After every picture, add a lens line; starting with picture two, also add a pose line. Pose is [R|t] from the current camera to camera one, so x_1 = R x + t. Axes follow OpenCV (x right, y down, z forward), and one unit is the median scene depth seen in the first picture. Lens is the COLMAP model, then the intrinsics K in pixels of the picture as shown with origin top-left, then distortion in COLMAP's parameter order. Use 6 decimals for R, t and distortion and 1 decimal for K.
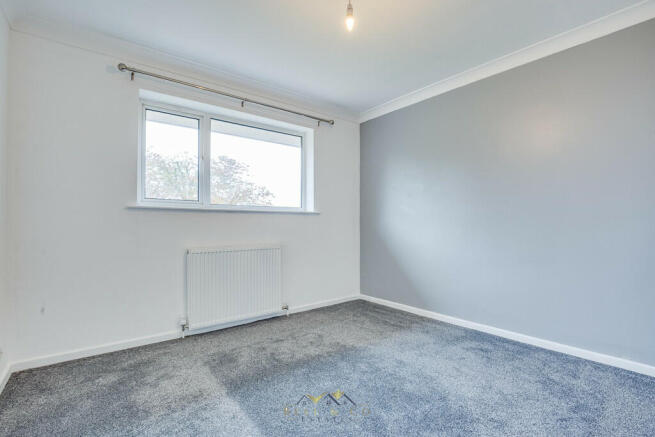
lens RADIAL K [[305.6, 0, 328.5], [0, 305.6, 221.8], [0, 0, 1]] dist [-0.021314, 0.000027]
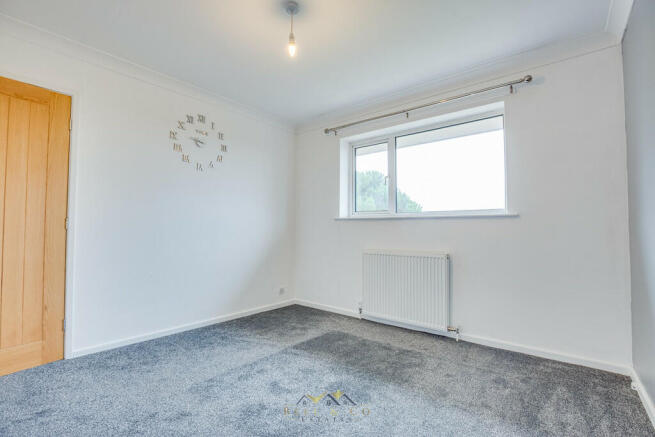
lens RADIAL K [[305.6, 0, 328.5], [0, 305.6, 221.8], [0, 0, 1]] dist [-0.021314, 0.000027]
pose [[0.200706, -0.028548, -0.979235, 0.681802], [-0.001892, 0.999562, -0.029528, 0.009251], [0.979650, 0.007779, 0.200564, 0.537433]]
